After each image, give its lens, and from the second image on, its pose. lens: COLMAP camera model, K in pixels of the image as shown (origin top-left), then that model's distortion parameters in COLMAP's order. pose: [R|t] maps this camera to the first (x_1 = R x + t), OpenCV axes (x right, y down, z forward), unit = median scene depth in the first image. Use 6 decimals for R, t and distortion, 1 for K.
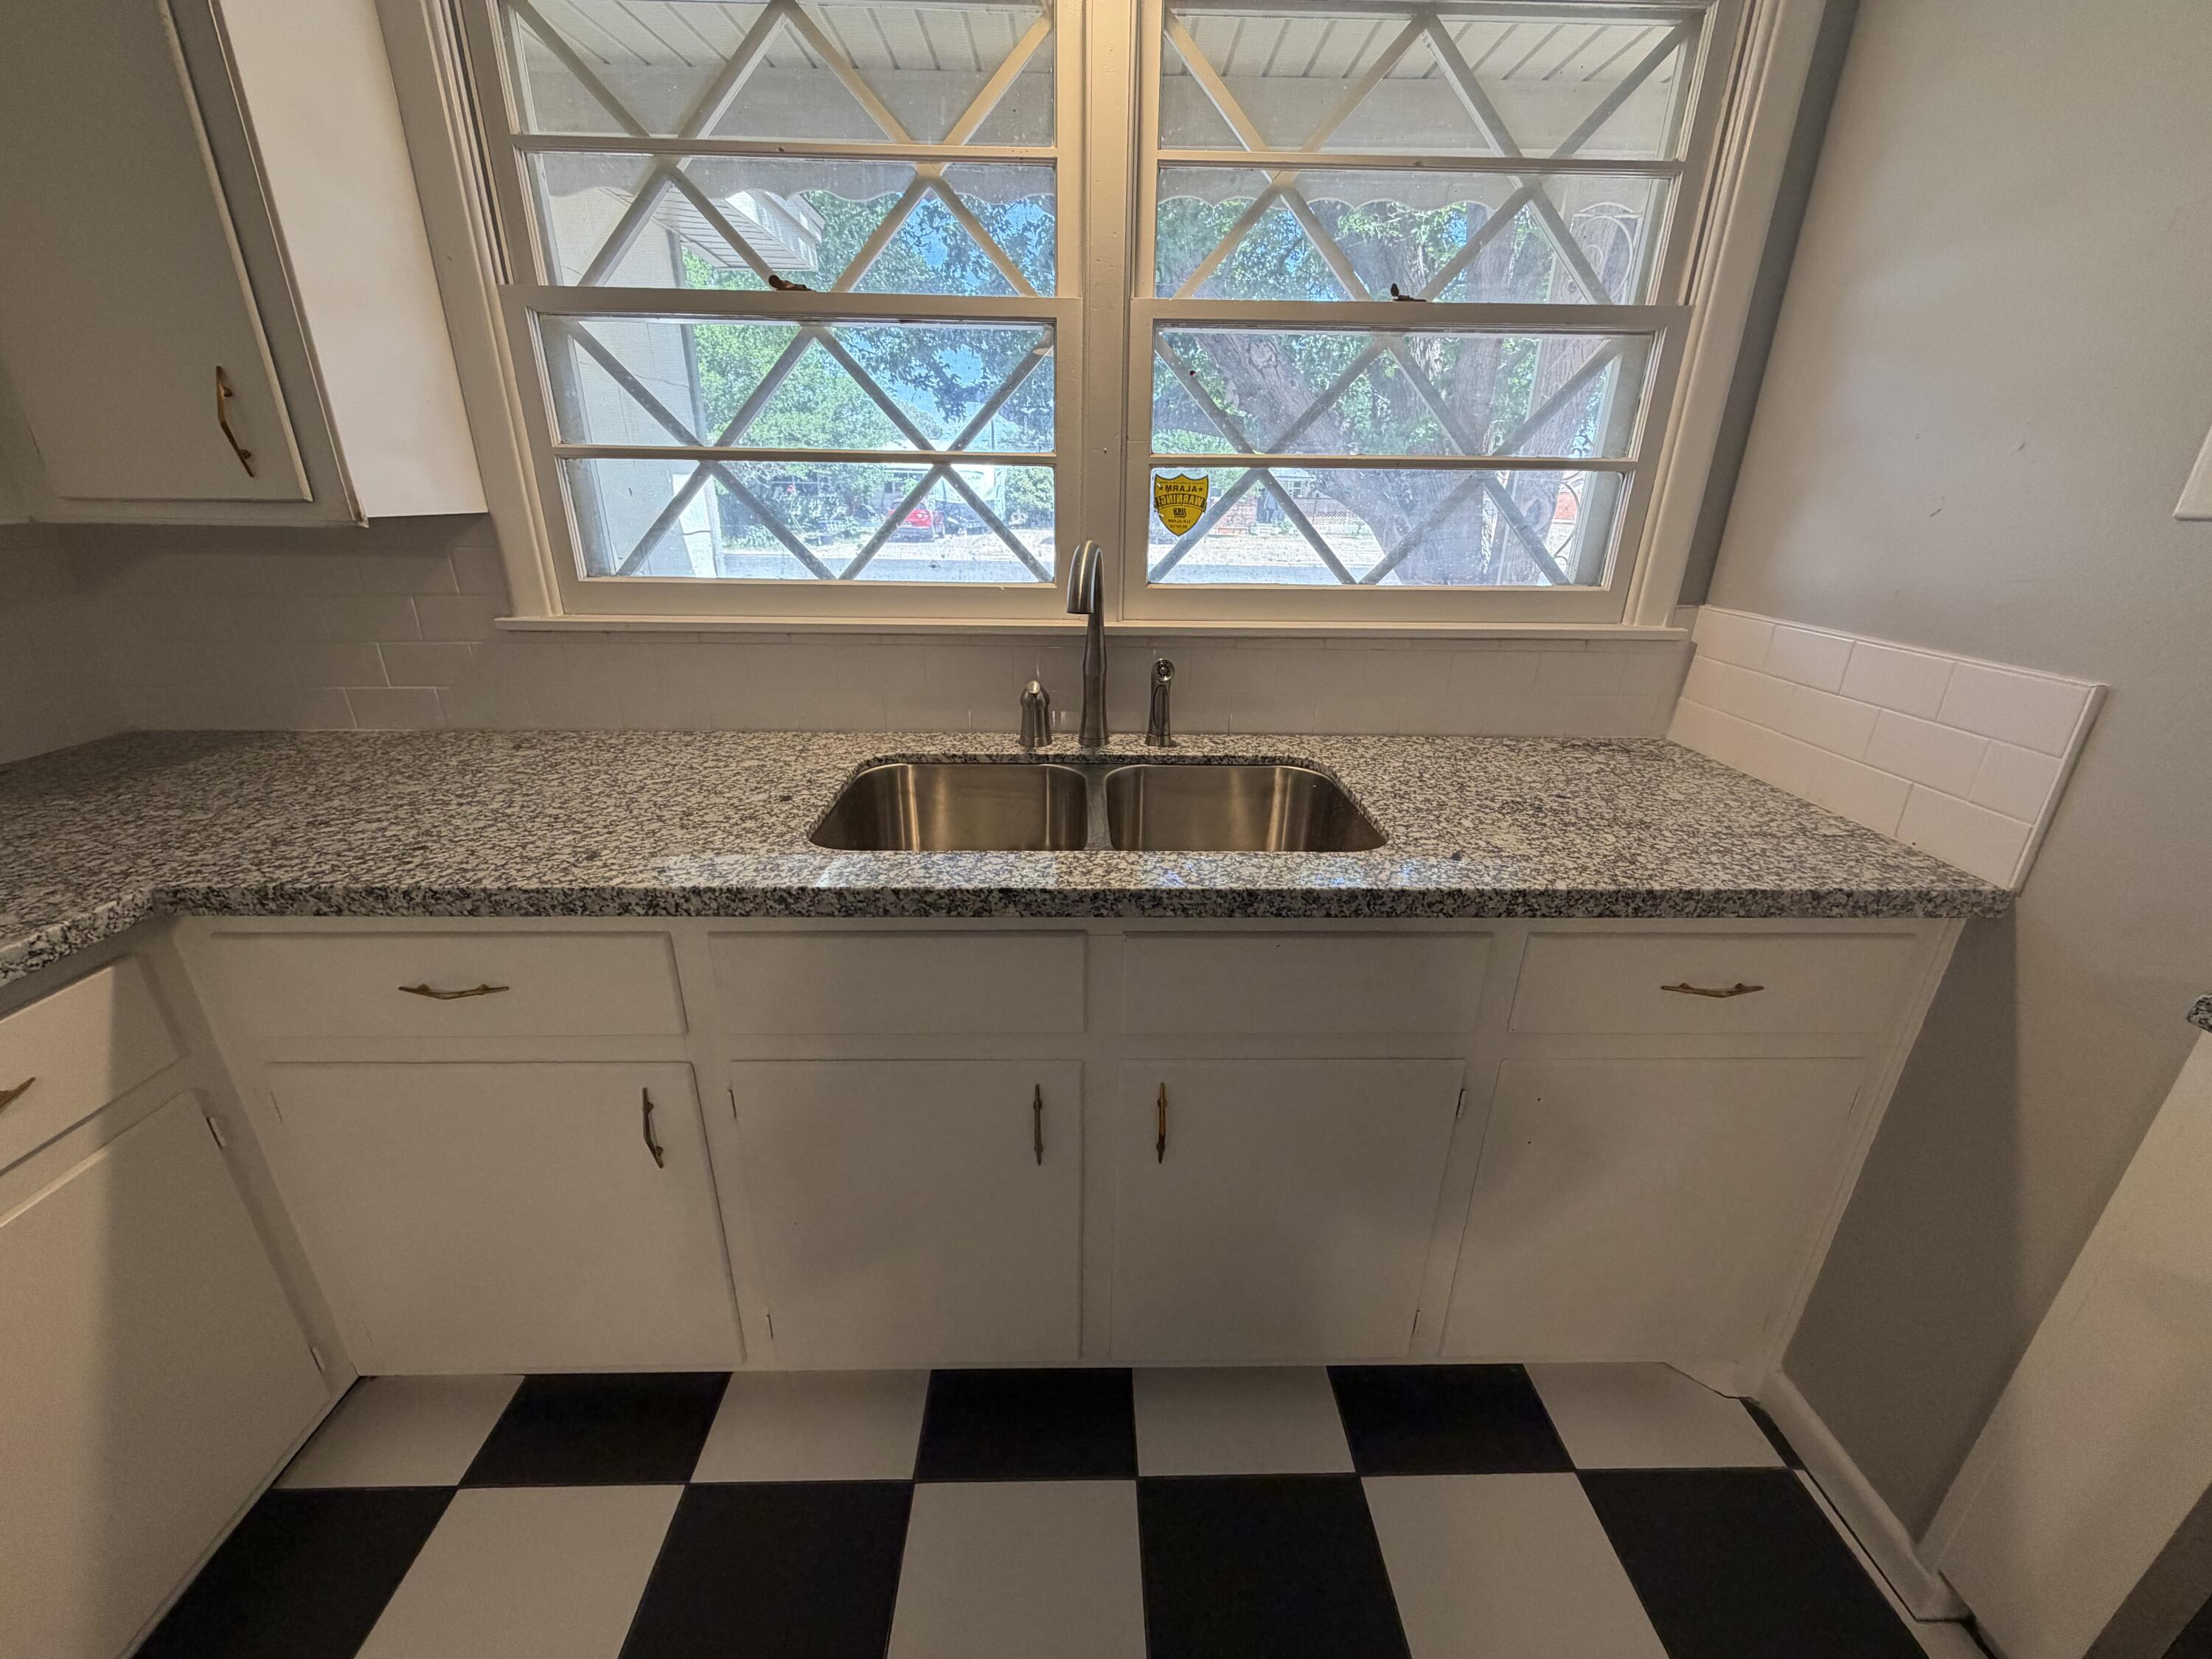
lens RADIAL K [[880.1, 0, 1098.1], [0, 880.1, 830.1], [0, 0, 1]] dist [0.001364, 0.000955]
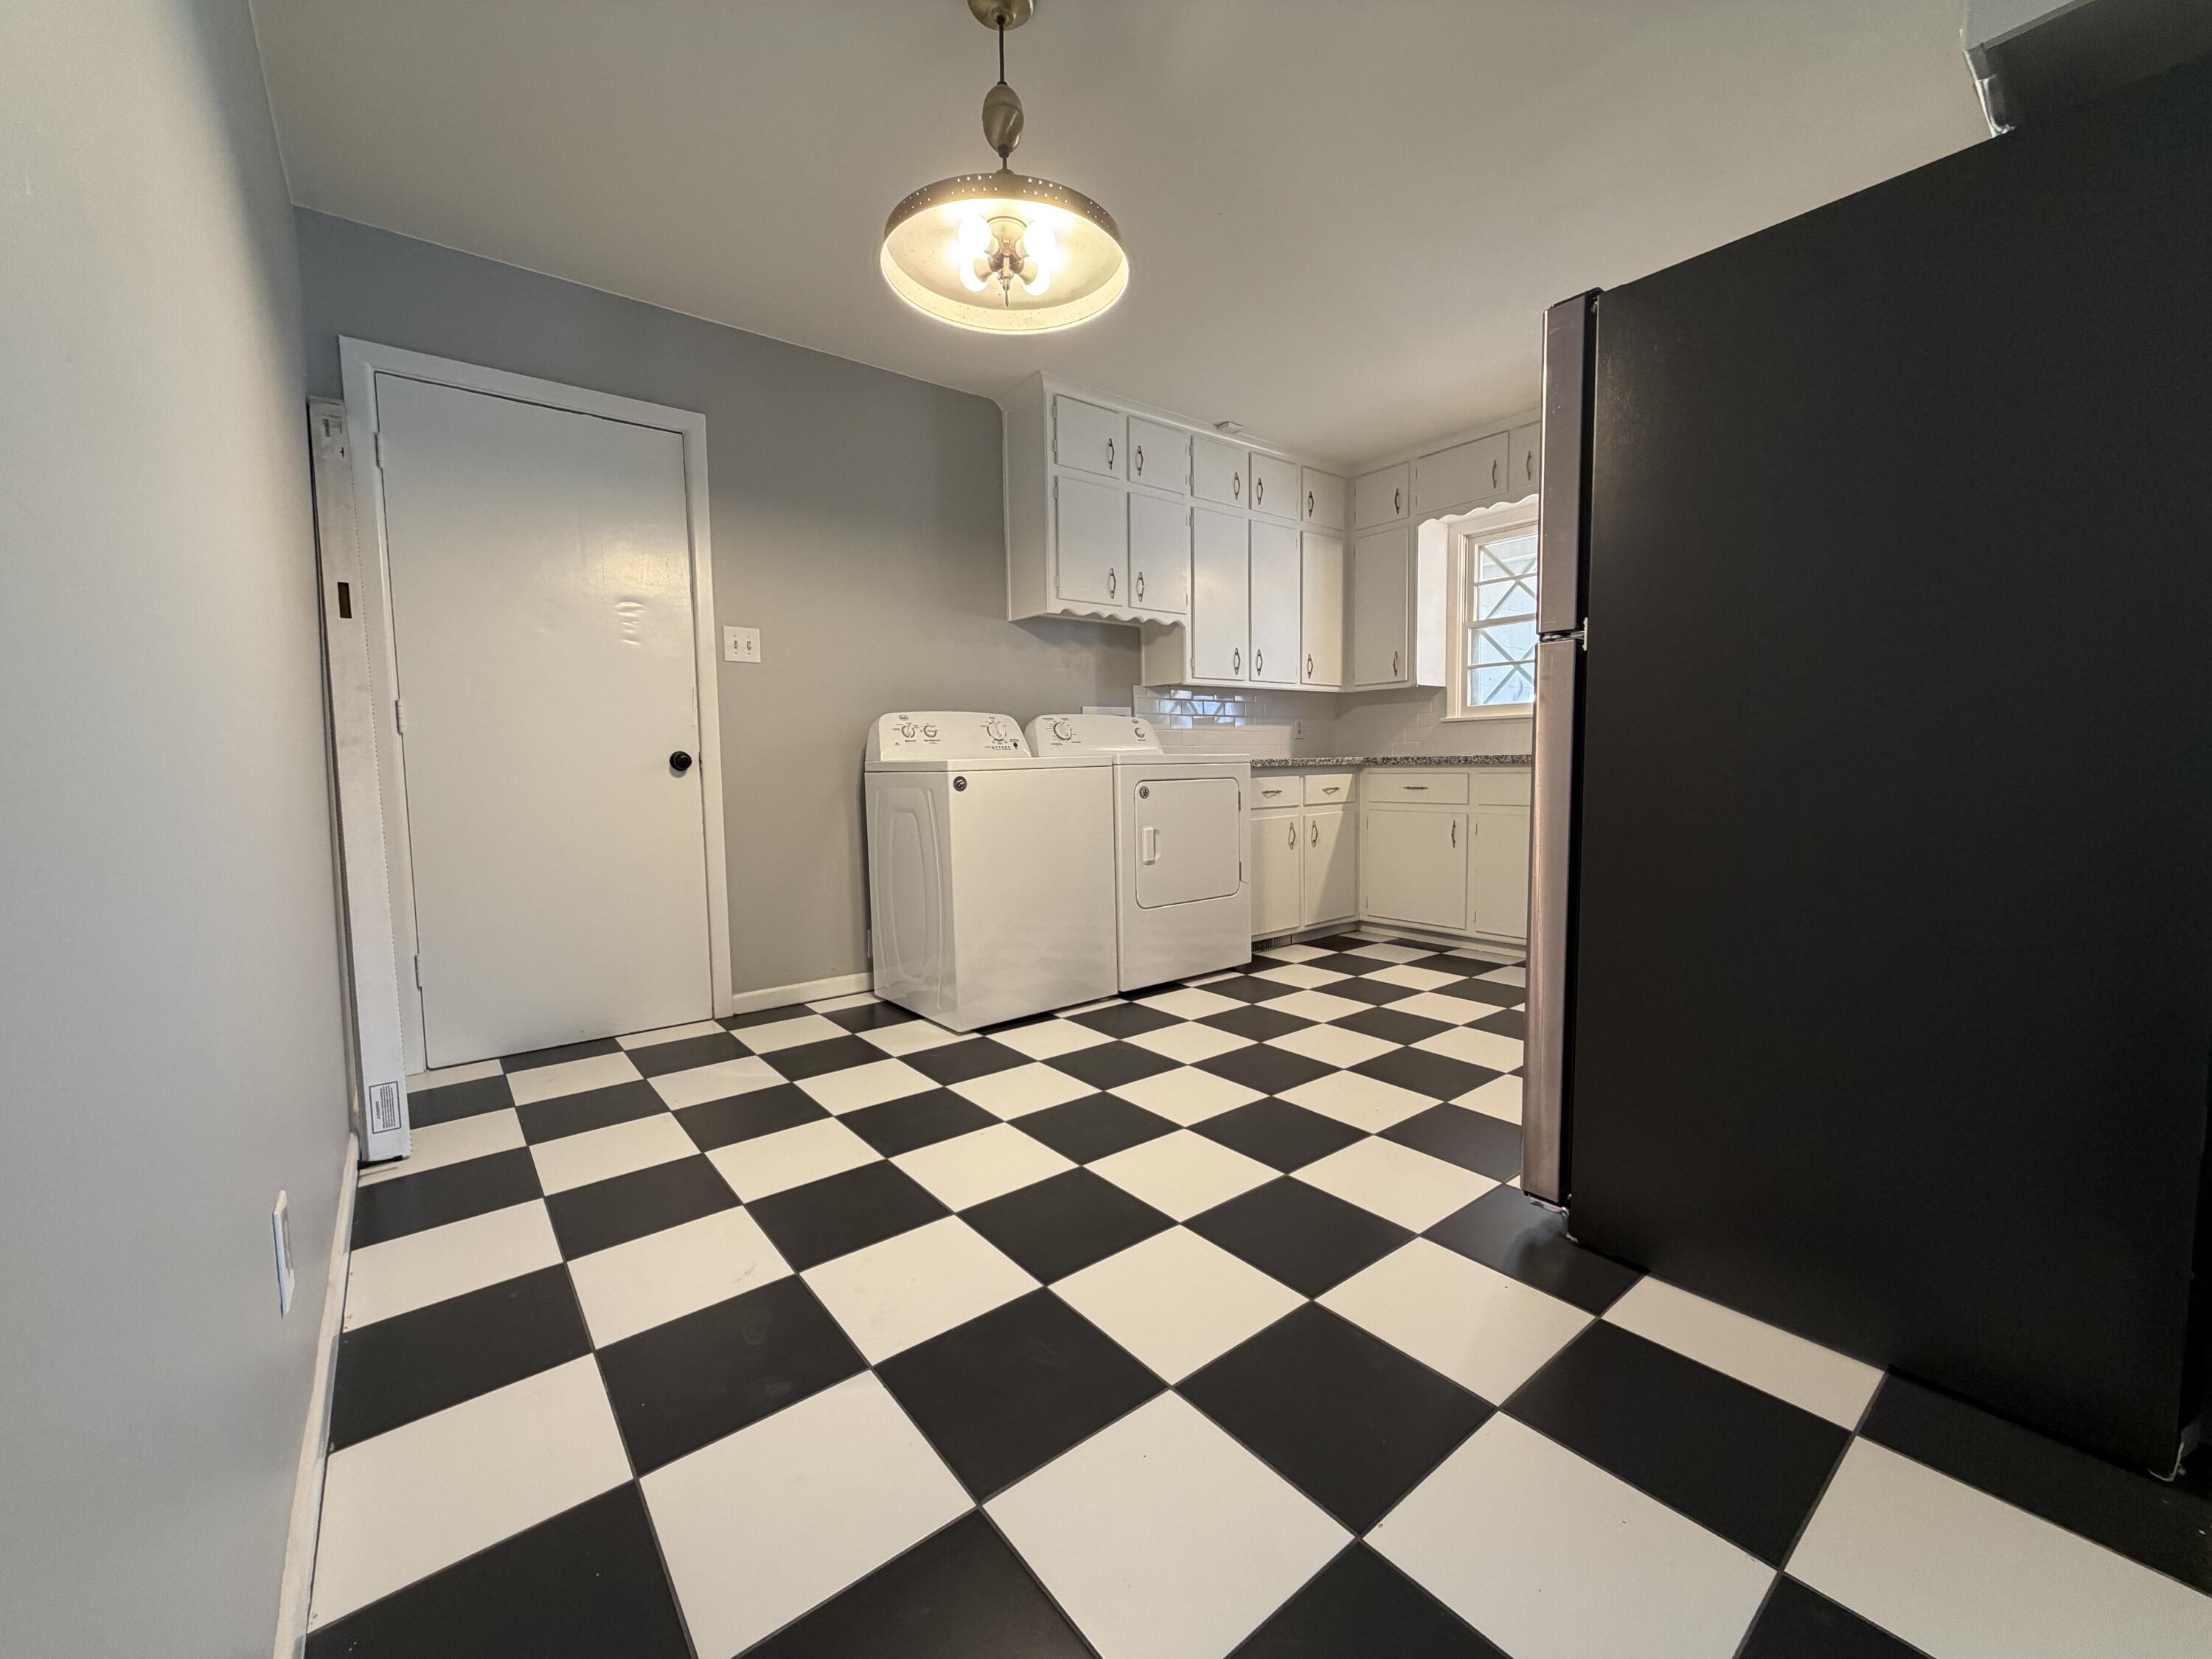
lens RADIAL K [[880.1, 0, 1102.6], [0, 880.1, 833.4], [0, 0, 1]] dist [0.001364, 0.000955]
pose [[0.603475, 0.042691, -0.796238, 1.151105], [-0.268978, 0.950936, -0.152876, 0.988822], [0.750646, 0.306428, 0.585349, -1.682909]]
